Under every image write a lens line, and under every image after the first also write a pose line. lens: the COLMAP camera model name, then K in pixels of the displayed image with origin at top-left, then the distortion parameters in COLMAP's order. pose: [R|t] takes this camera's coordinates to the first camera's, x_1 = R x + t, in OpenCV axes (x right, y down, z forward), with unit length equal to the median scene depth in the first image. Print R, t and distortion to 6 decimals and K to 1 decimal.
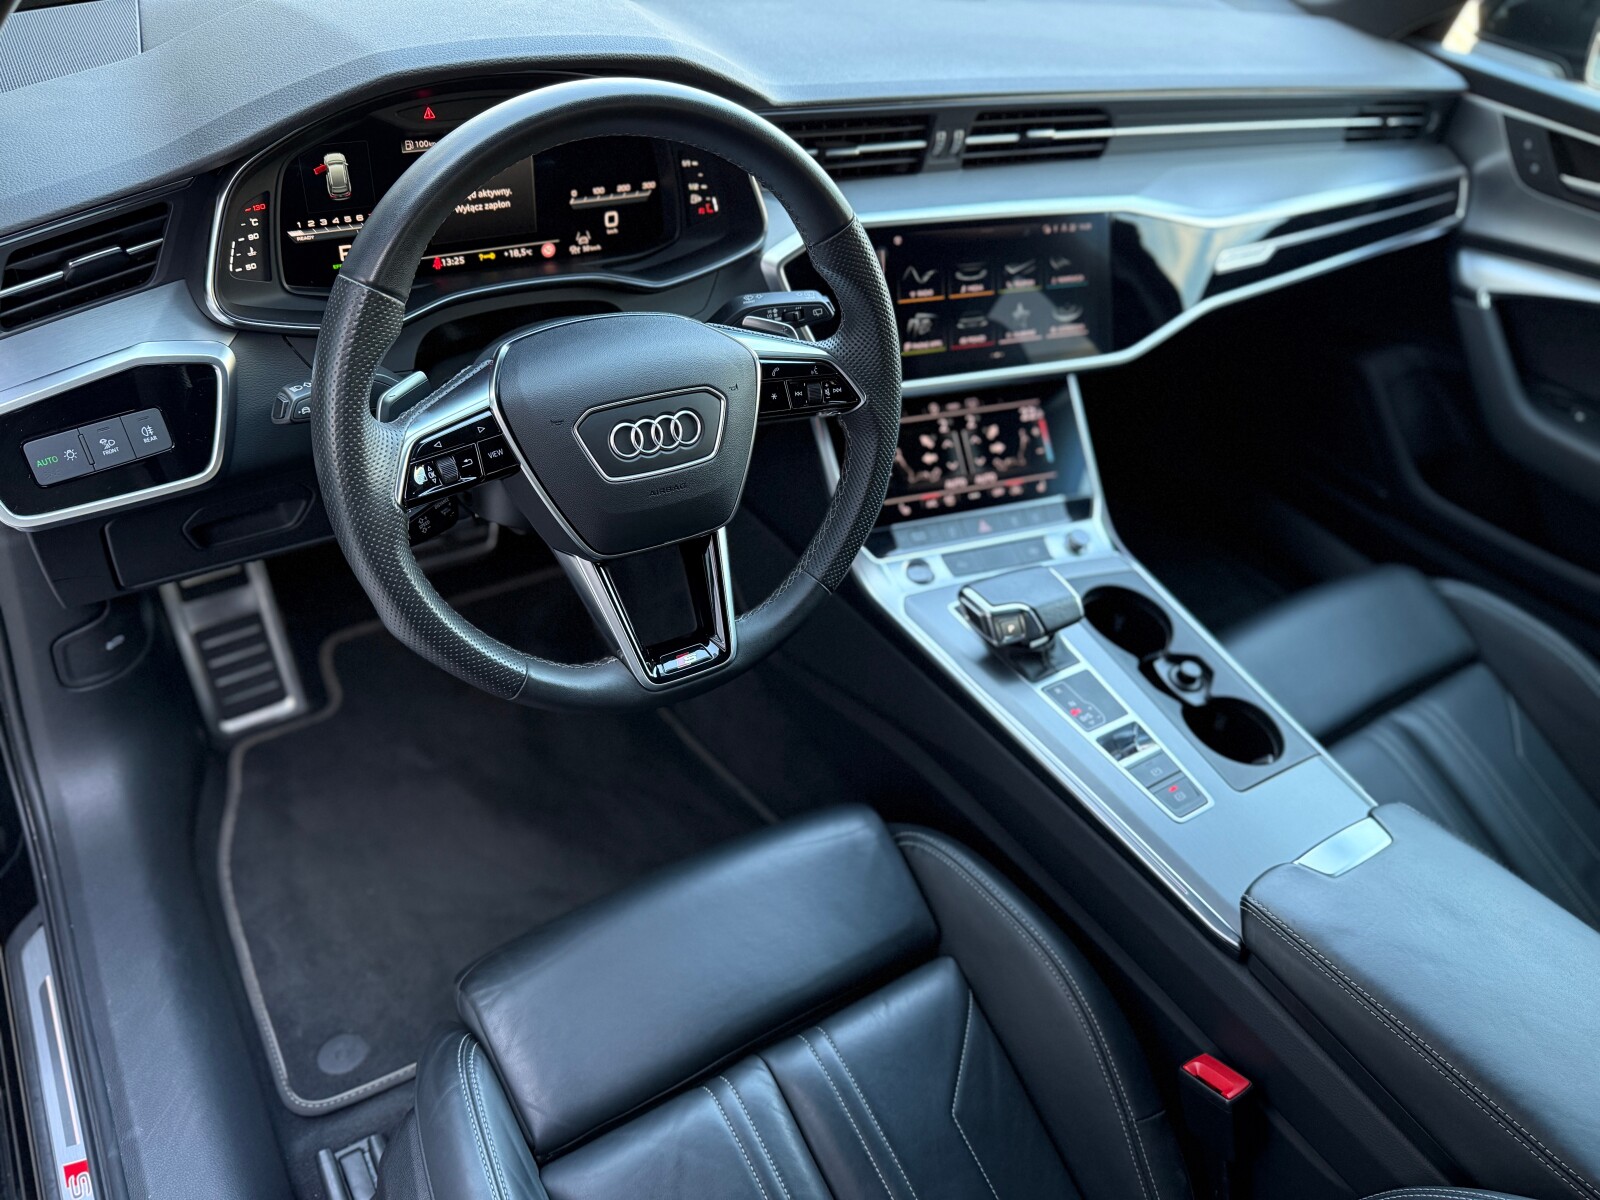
lens RADIAL K [[1126.1, 0, 800.1], [0, 1126.1, 606.4], [0, 0, 1]] dist [0.151719, -0.332616]
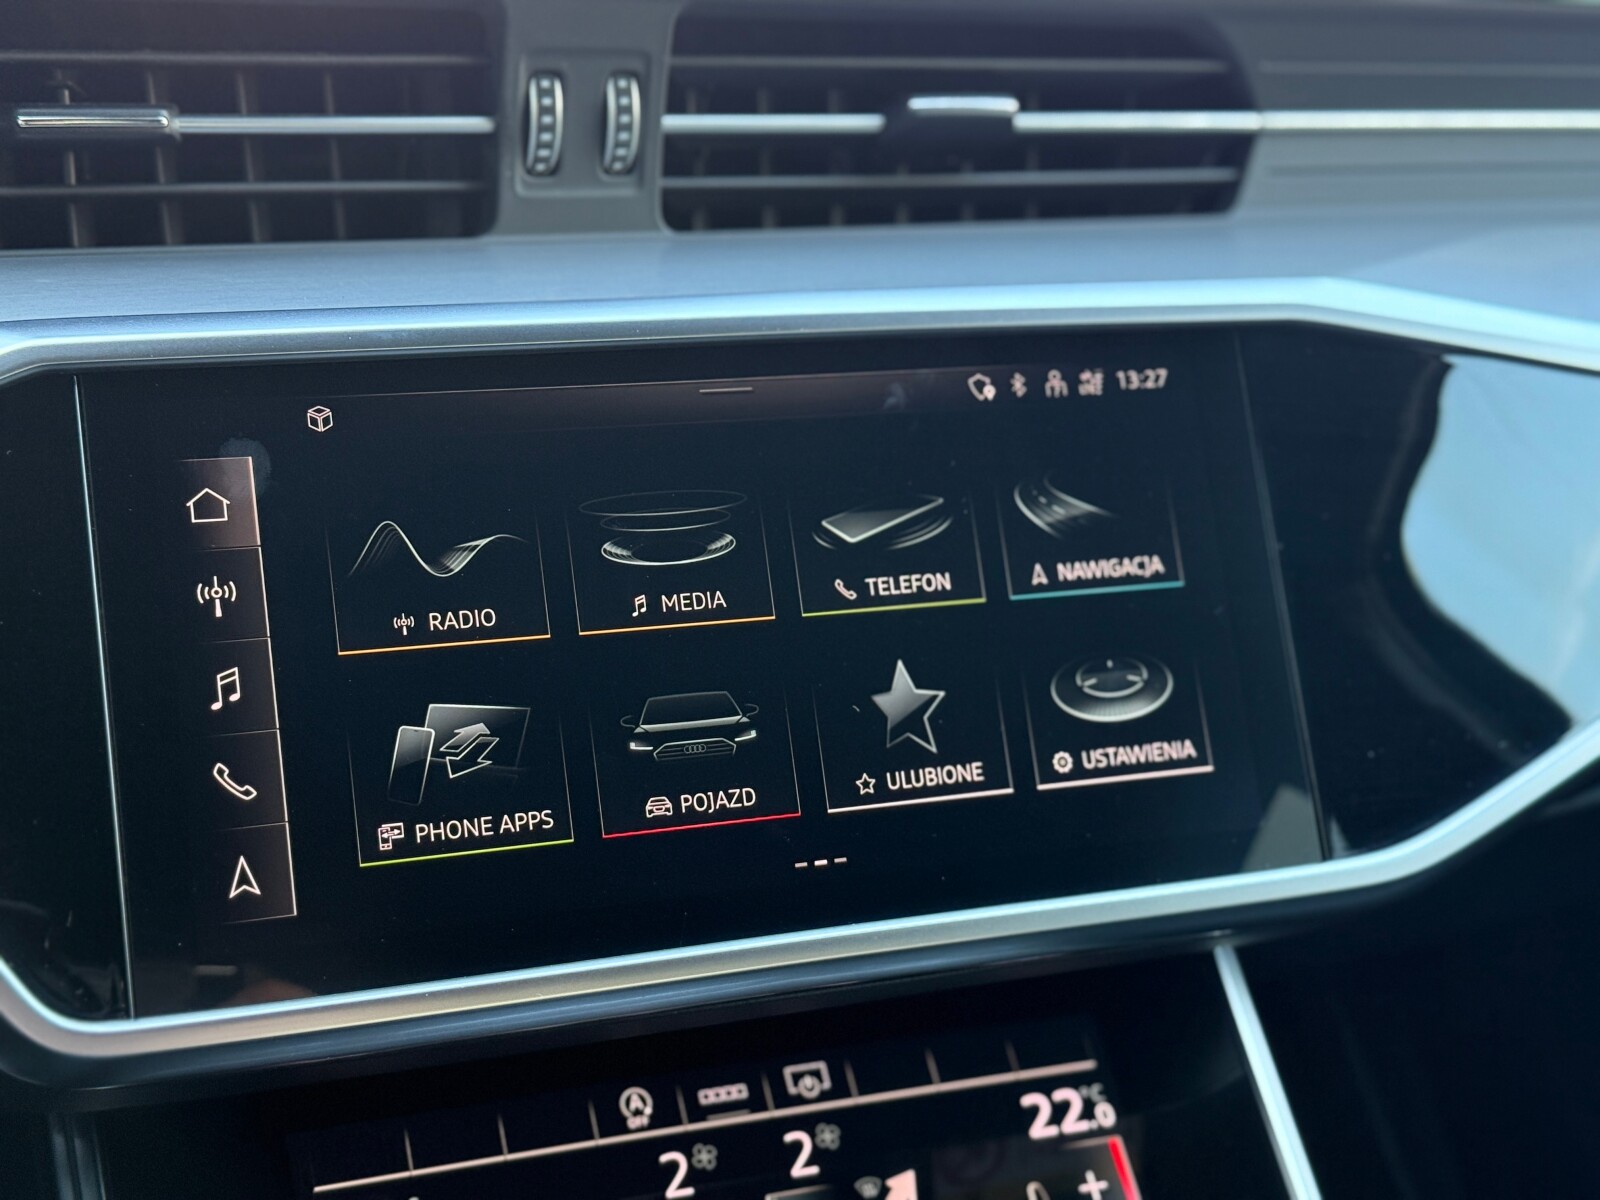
lens RADIAL K [[2322.1, 0, 800.0], [0, 2322.1, 600.0], [0, 0, 1]] dist [0.152939, -0.053552]
pose [[0.994445, -0.065847, -0.082121, 0.220827], [0.027460, 0.915445, -0.401505, -0.078322], [0.101615, 0.397020, 0.912168, 0.552494]]
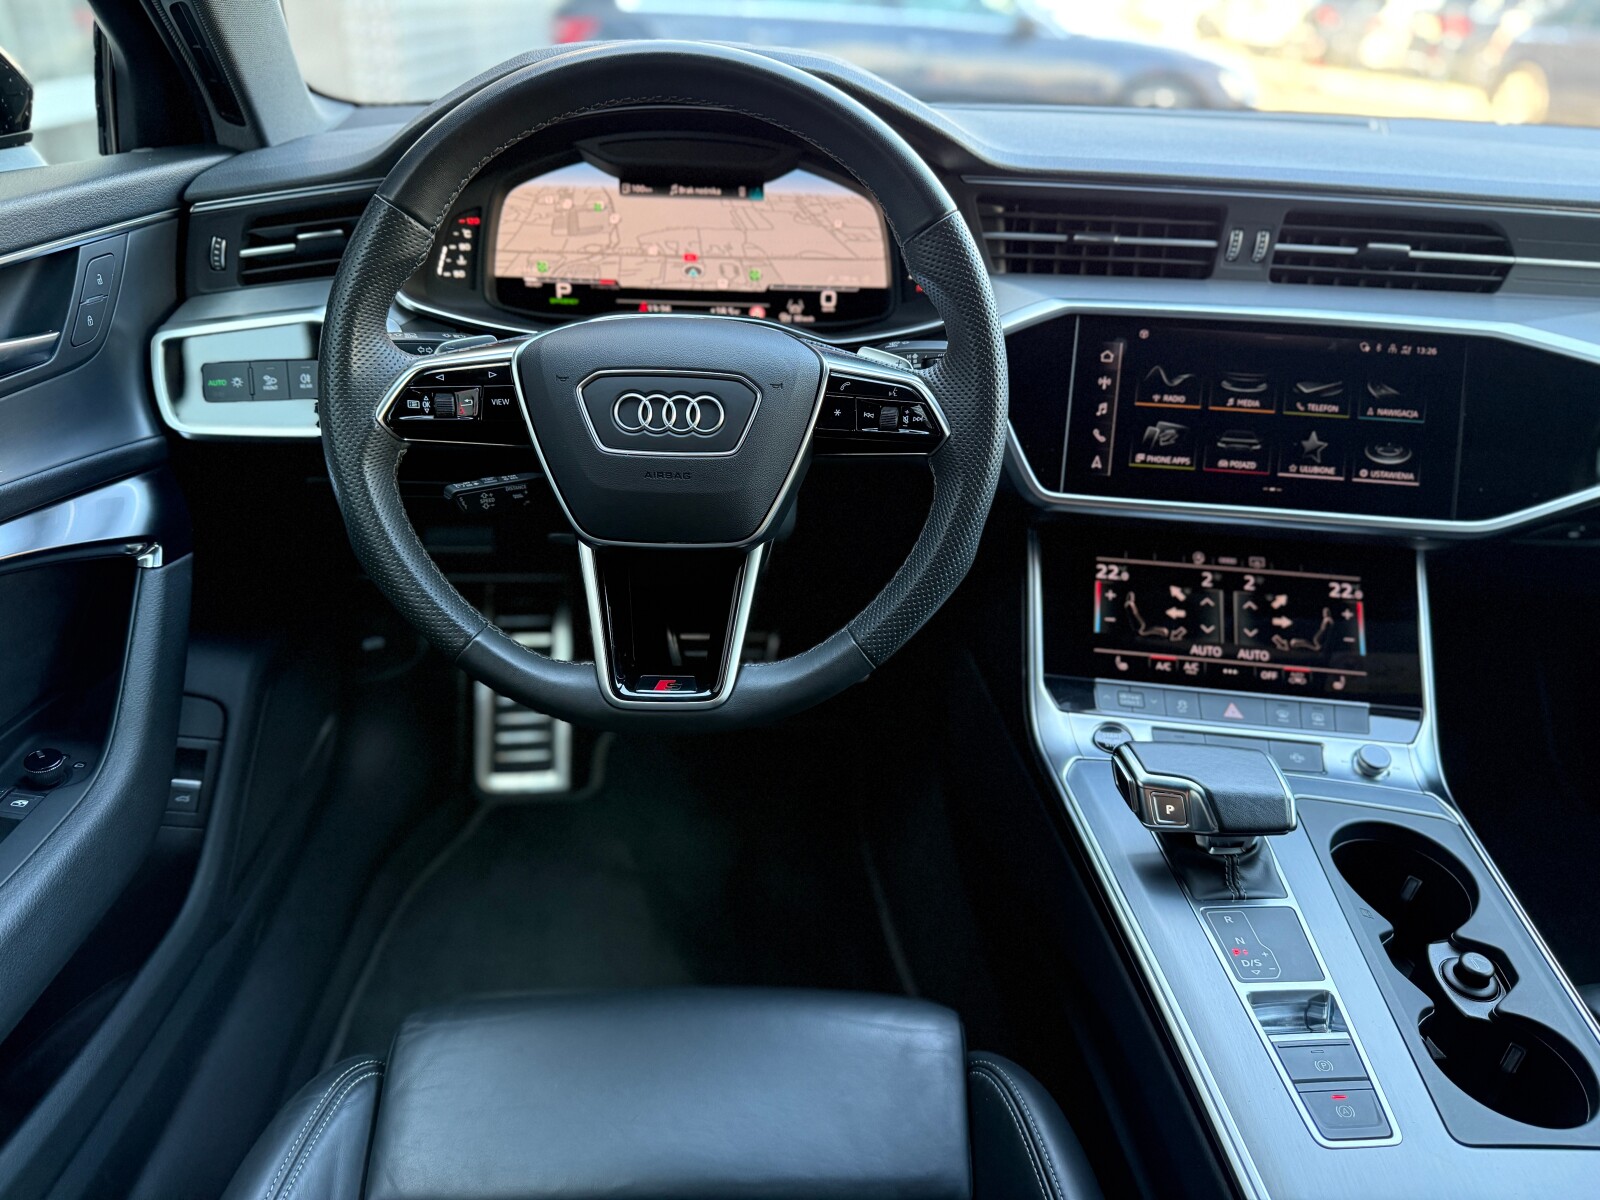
lens RADIAL K [[1140.0, 0, 798.3], [0, 1140.0, 605.2], [0, 0, 1]] dist [0.098032, -0.208631]
pose [[0.853819, 0.152557, -0.497715, 0.312510], [-0.279537, 0.940918, -0.191134, 0.098042], [0.439150, 0.302323, 0.846019, 0.224245]]
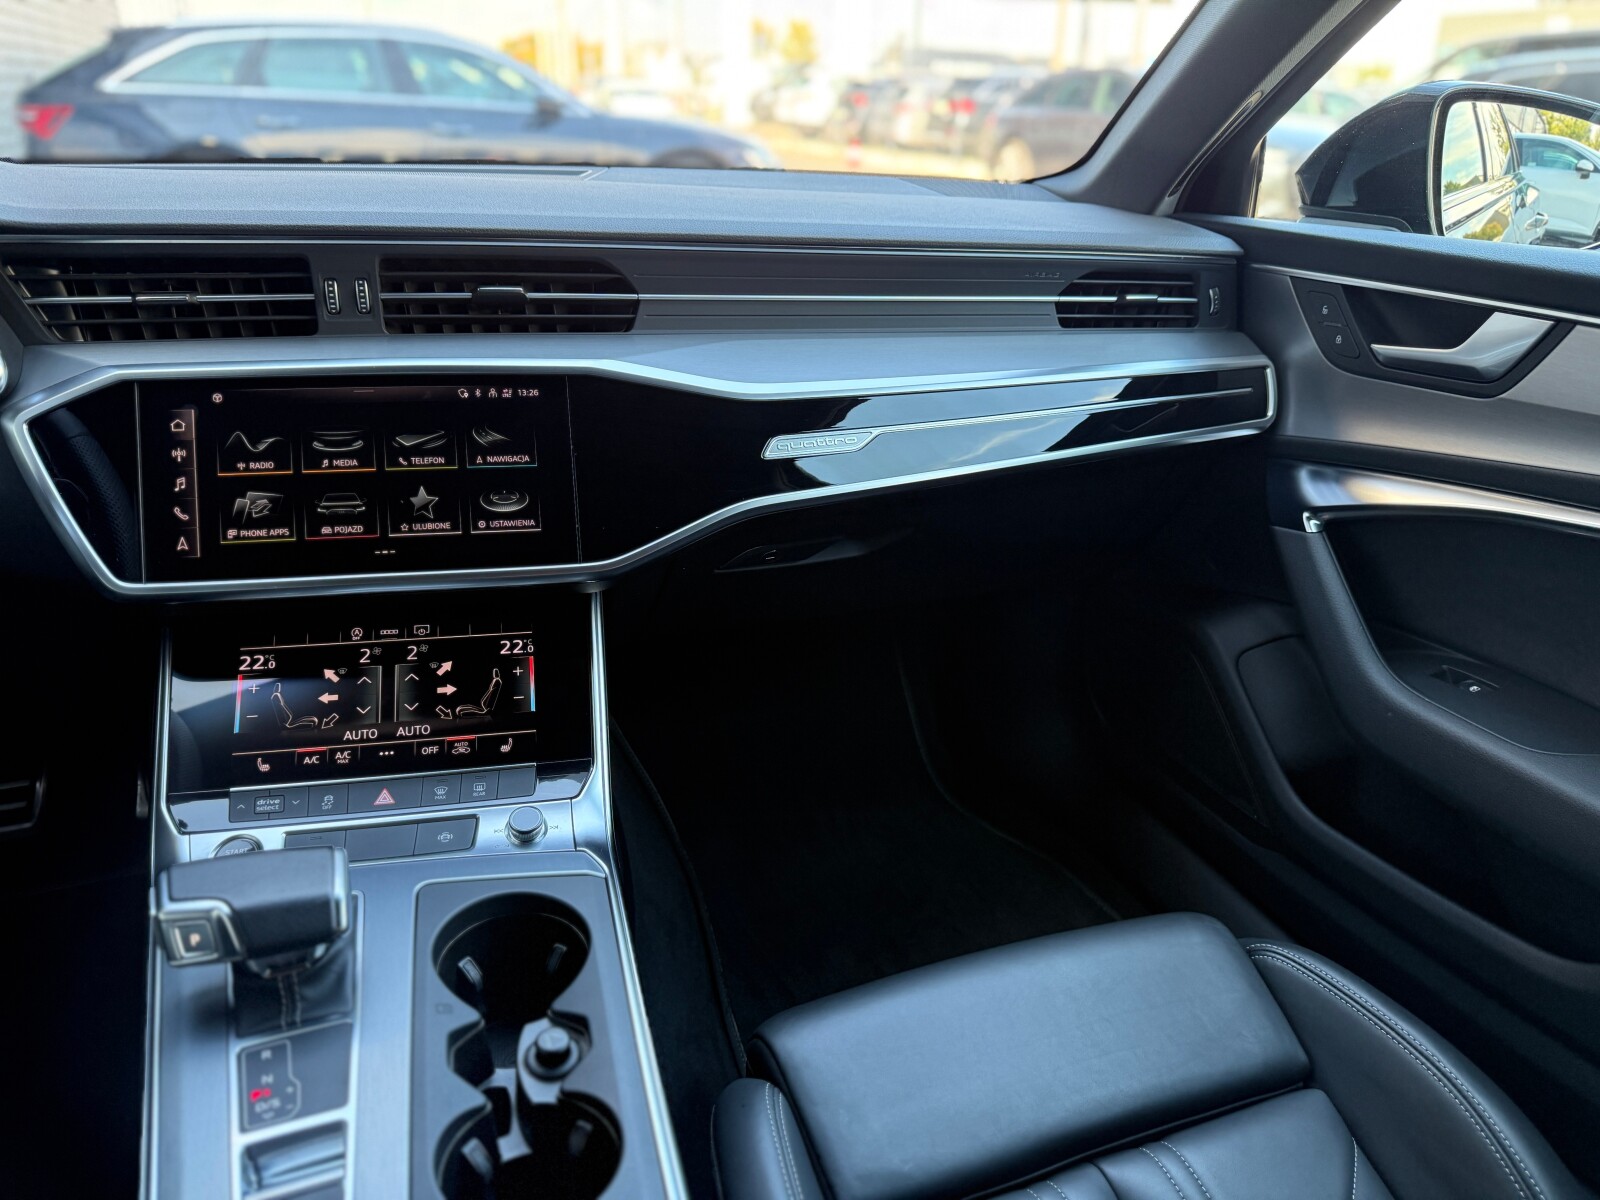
lens RADIAL K [[1126.1, 0, 800.1], [0, 1126.1, 606.4], [0, 0, 1]] dist [0.151719, -0.332616]
pose [[0.973617, -0.002522, -0.228173, 0.615773], [-0.068161, 0.951073, -0.301355, 0.011468], [0.217769, 0.308957, 0.925809, 0.415505]]
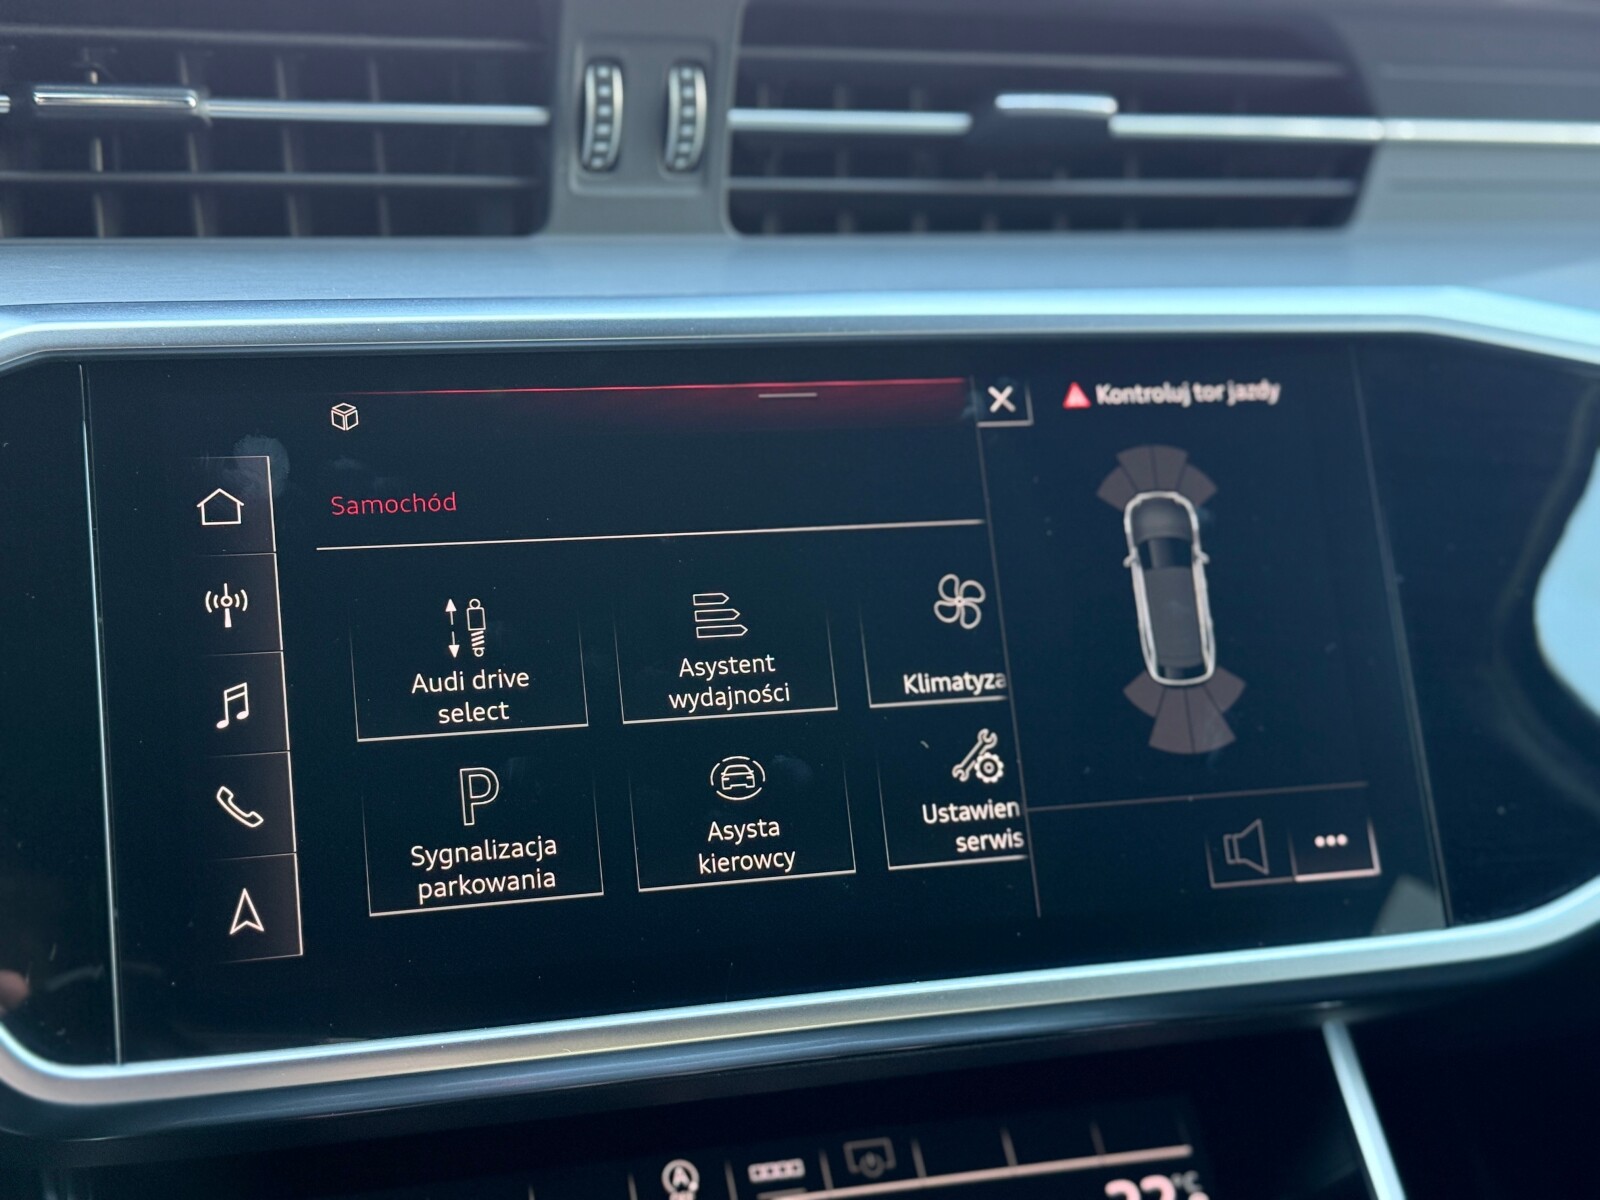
lens RADIAL K [[2324.8, 0, 790.0], [0, 2324.8, 606.8], [0, 0, 1]] dist [0.172918, -0.246225]
pose [[0.989796, -0.054872, -0.131505, 0.225740], [-0.007853, 0.900476, -0.434835, -0.083405], [0.142277, 0.431431, 0.890856, 0.599018]]
